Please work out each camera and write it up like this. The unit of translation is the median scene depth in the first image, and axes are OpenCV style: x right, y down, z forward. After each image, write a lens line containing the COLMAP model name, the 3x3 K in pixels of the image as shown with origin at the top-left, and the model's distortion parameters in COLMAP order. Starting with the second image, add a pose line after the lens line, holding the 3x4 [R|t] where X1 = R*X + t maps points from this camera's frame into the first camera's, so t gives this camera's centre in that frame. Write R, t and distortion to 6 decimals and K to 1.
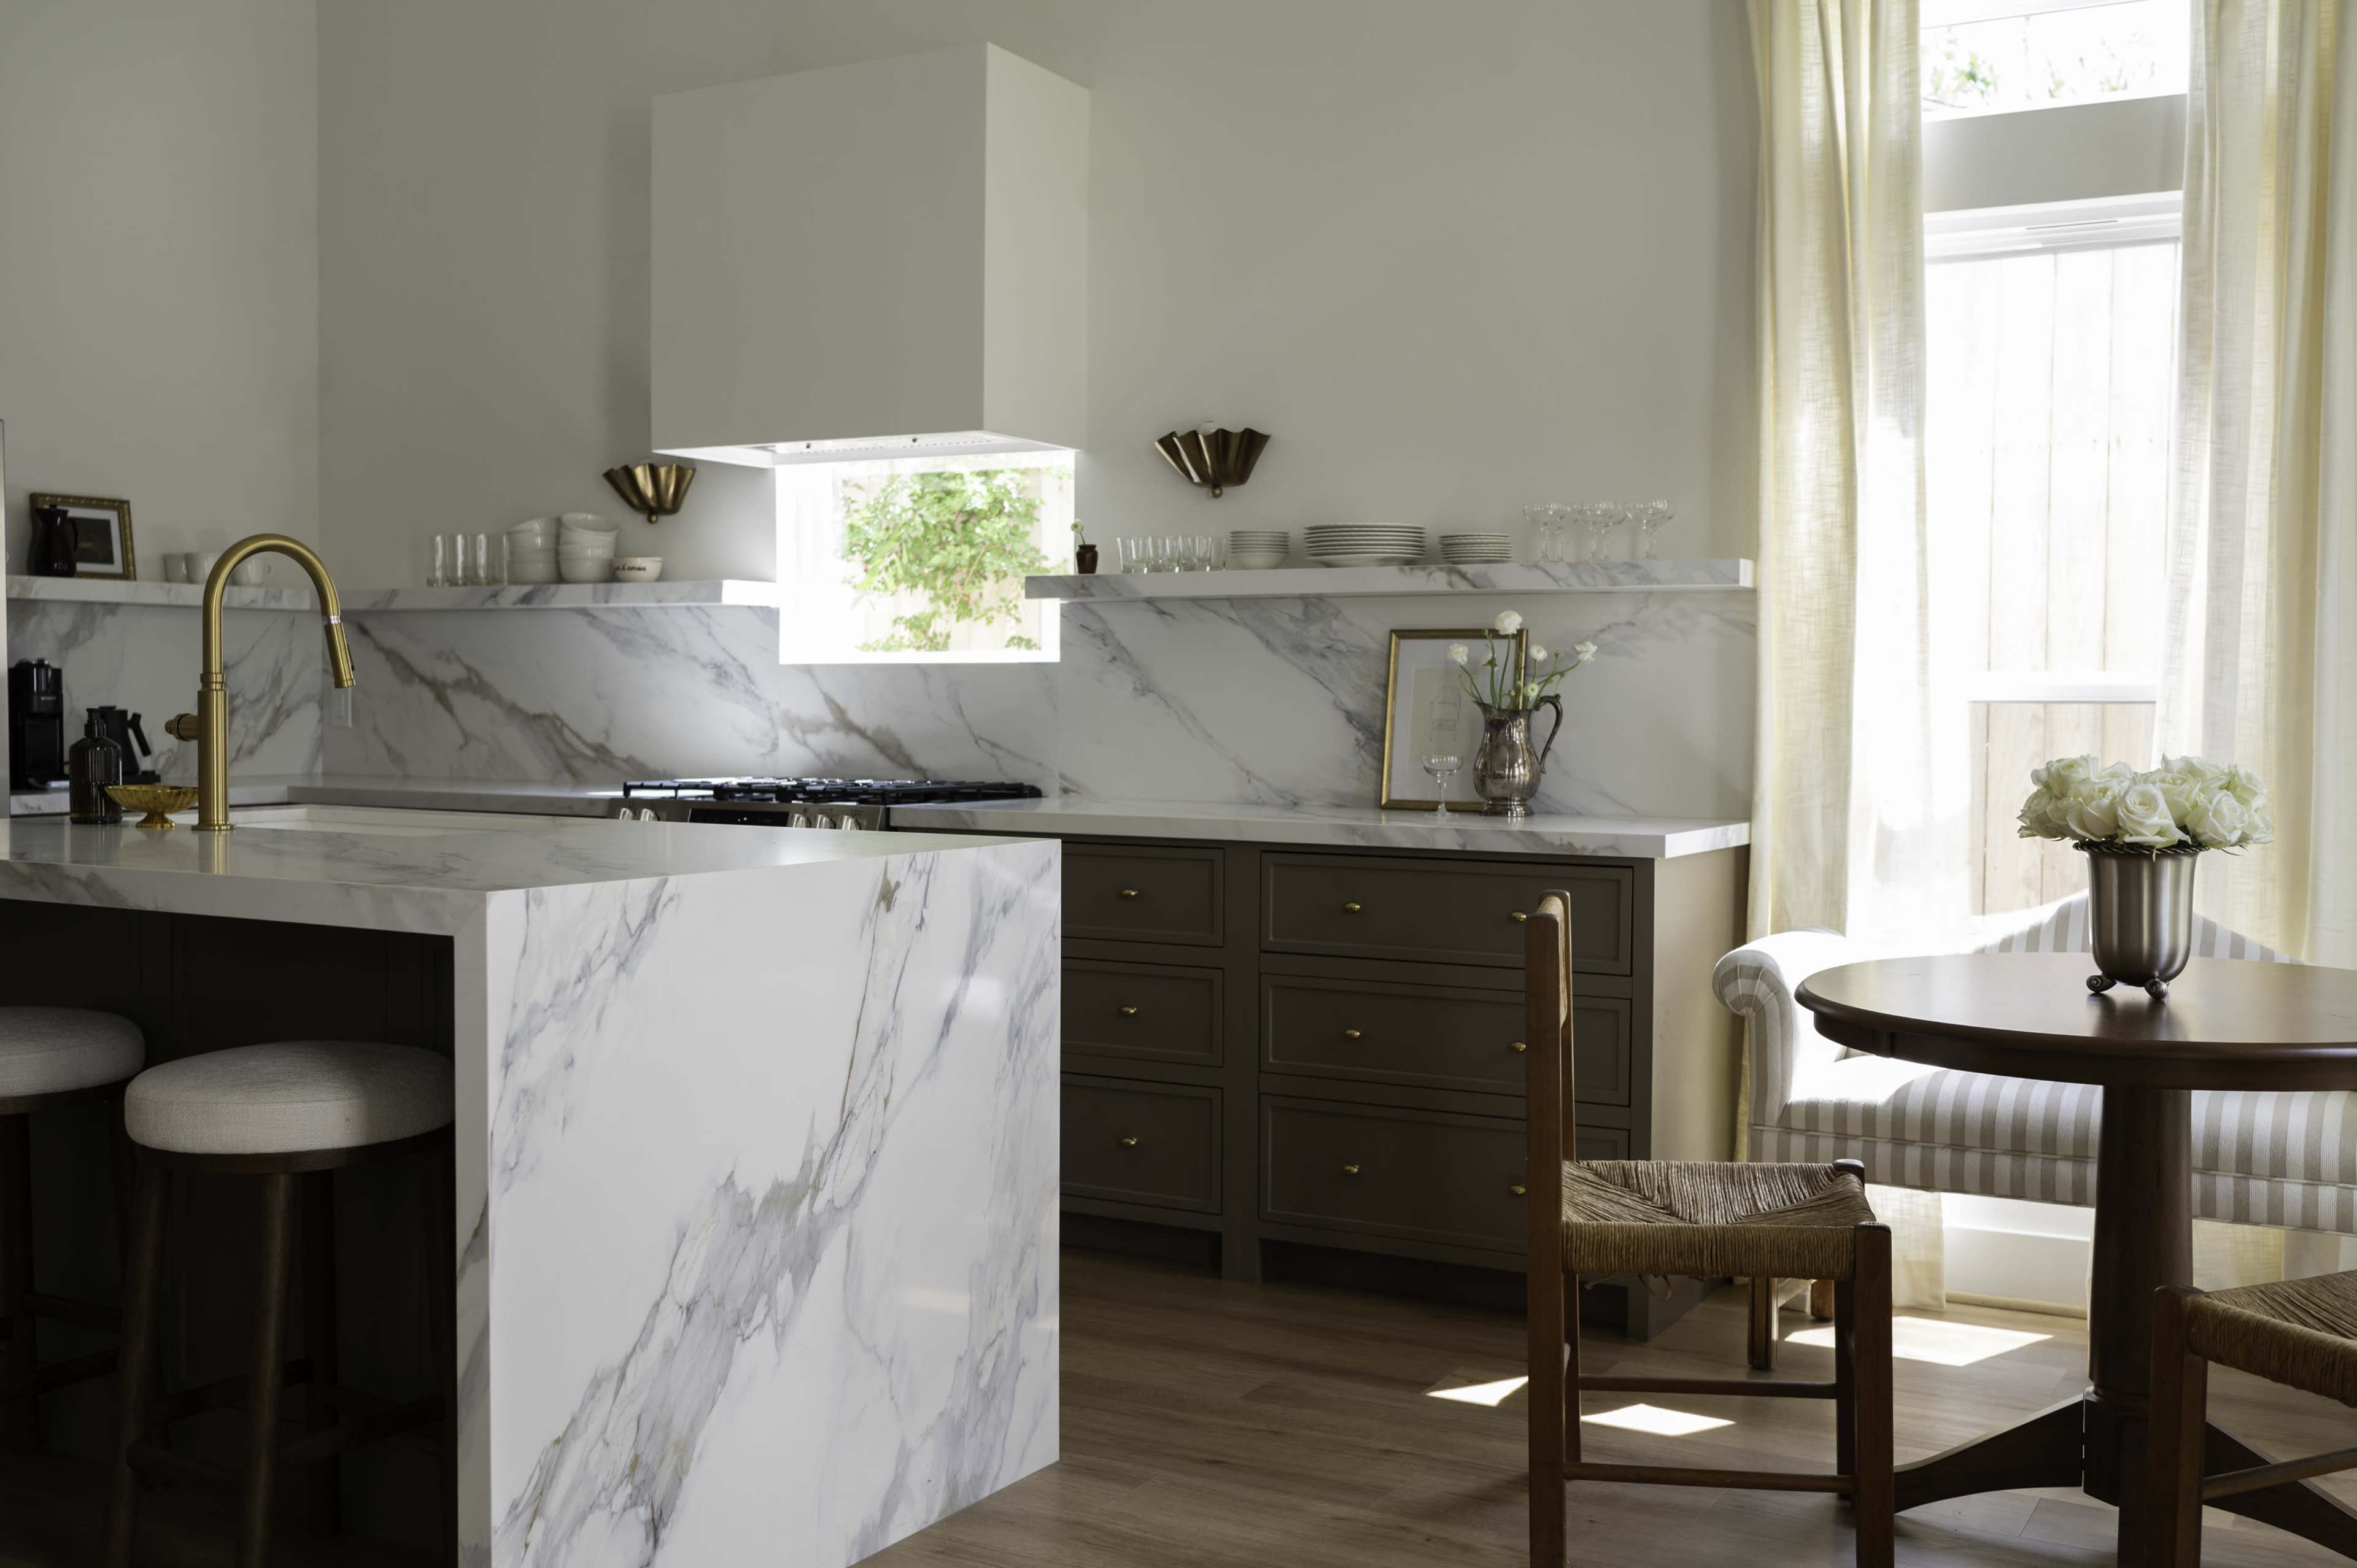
lens RADIAL K [[2254.7, 0, 1261.8], [0, 2254.7, 779.1], [0, 0, 1]] dist [-0.000650, 0.007880]
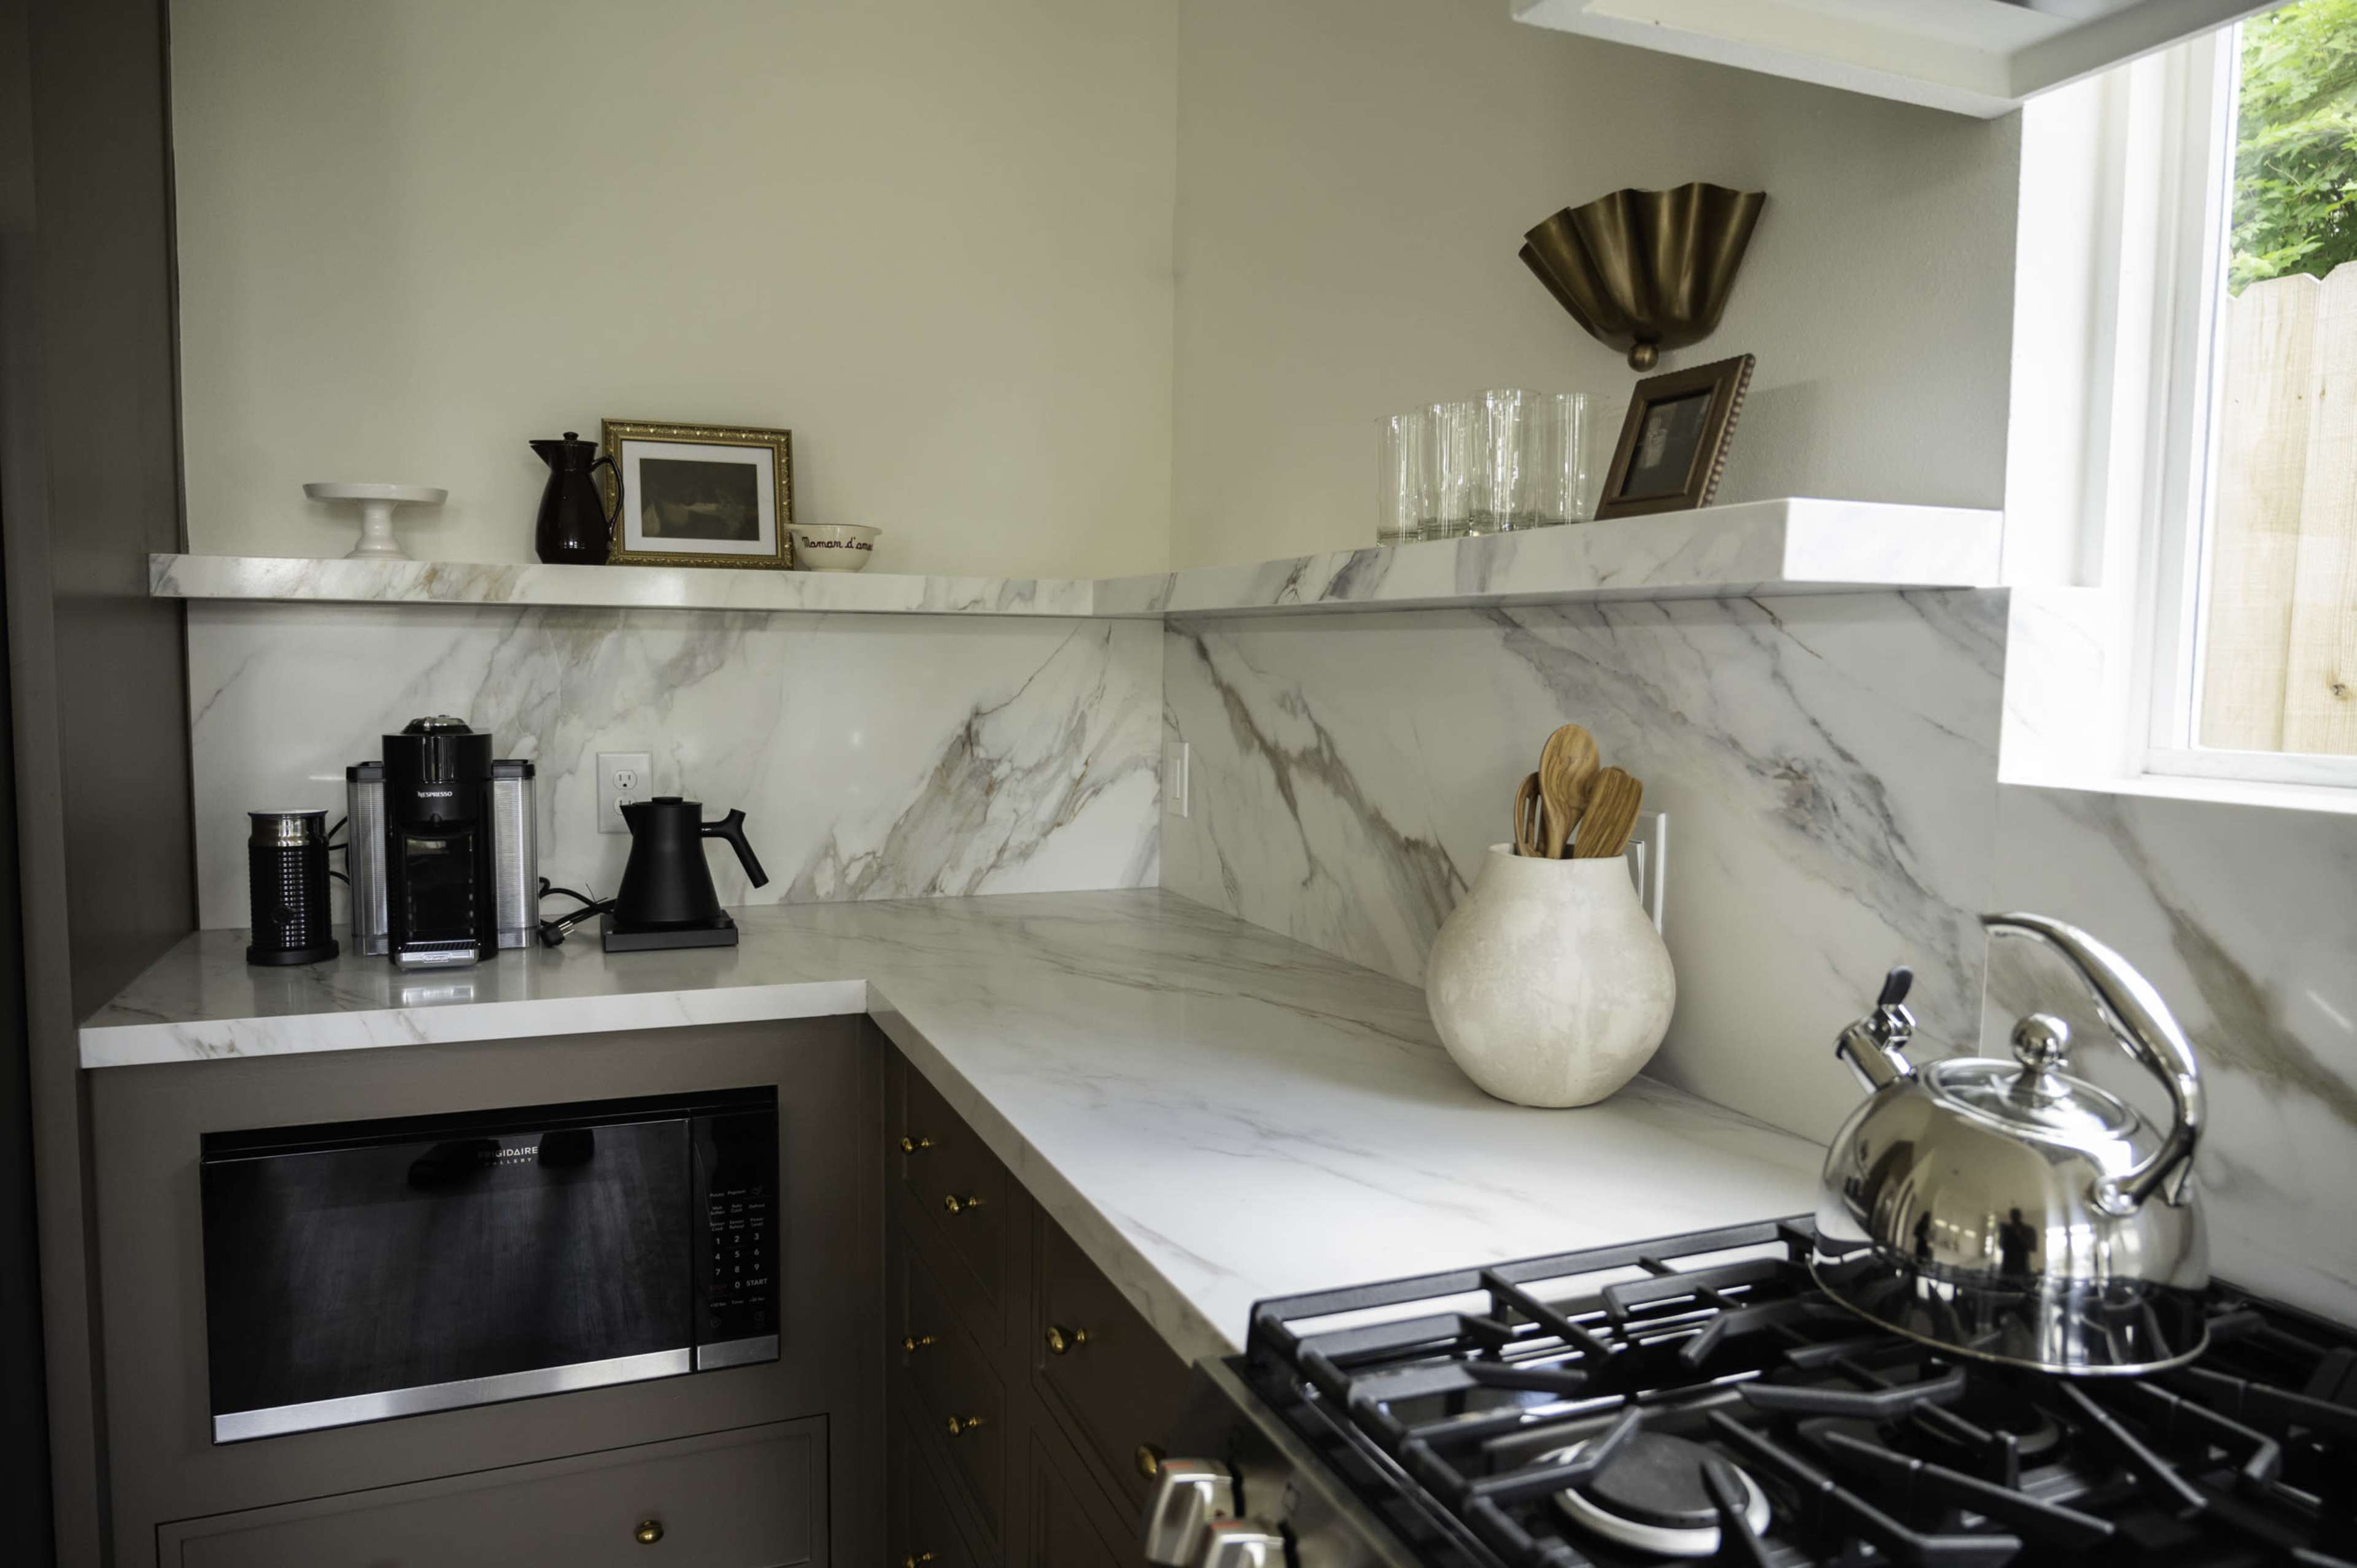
lens RADIAL K [[1579.1, 0, 1179.4], [0, 1579.1, 788.8], [0, 0, 1]] dist [-0.010220, 0.000222]
pose [[0.768655, 0.059795, -0.636863, -0.159434], [-0.036957, 0.998110, 0.049107, -0.054734], [0.638595, -0.014209, 0.769412, 0.747646]]
